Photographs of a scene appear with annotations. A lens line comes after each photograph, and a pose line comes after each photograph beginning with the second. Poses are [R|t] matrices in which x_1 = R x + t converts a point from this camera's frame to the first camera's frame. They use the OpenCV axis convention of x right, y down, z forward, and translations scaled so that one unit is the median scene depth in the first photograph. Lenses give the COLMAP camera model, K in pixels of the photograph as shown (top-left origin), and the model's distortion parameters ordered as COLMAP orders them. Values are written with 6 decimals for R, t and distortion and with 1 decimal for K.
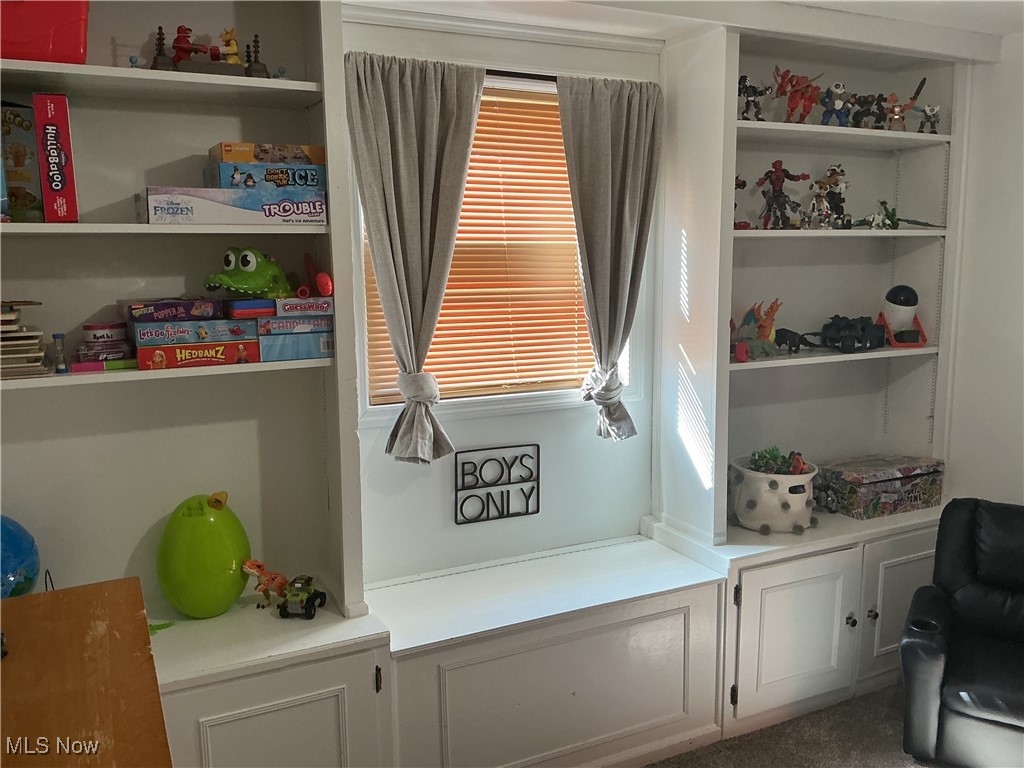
lens RADIAL K [[840.7, 0, 511.6], [0, 840.7, 387.6], [0, 0, 1]] dist [0.093814, -0.179329]
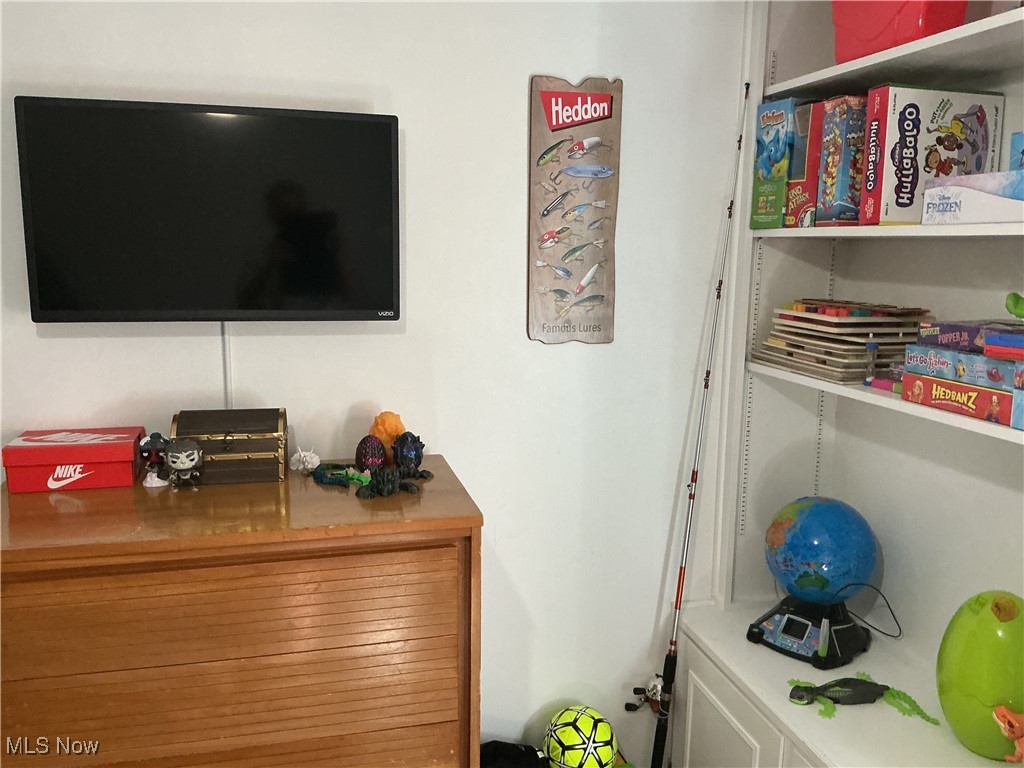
lens RADIAL K [[840.7, 0, 511.1], [0, 840.7, 381.9], [0, 0, 1]] dist [0.093814, -0.179329]
pose [[-0.201708, 0.161700, -0.966006, 0.441459], [-0.168400, 0.965865, 0.196840, -0.135551], [0.964860, 0.202380, -0.167593, 0.754680]]
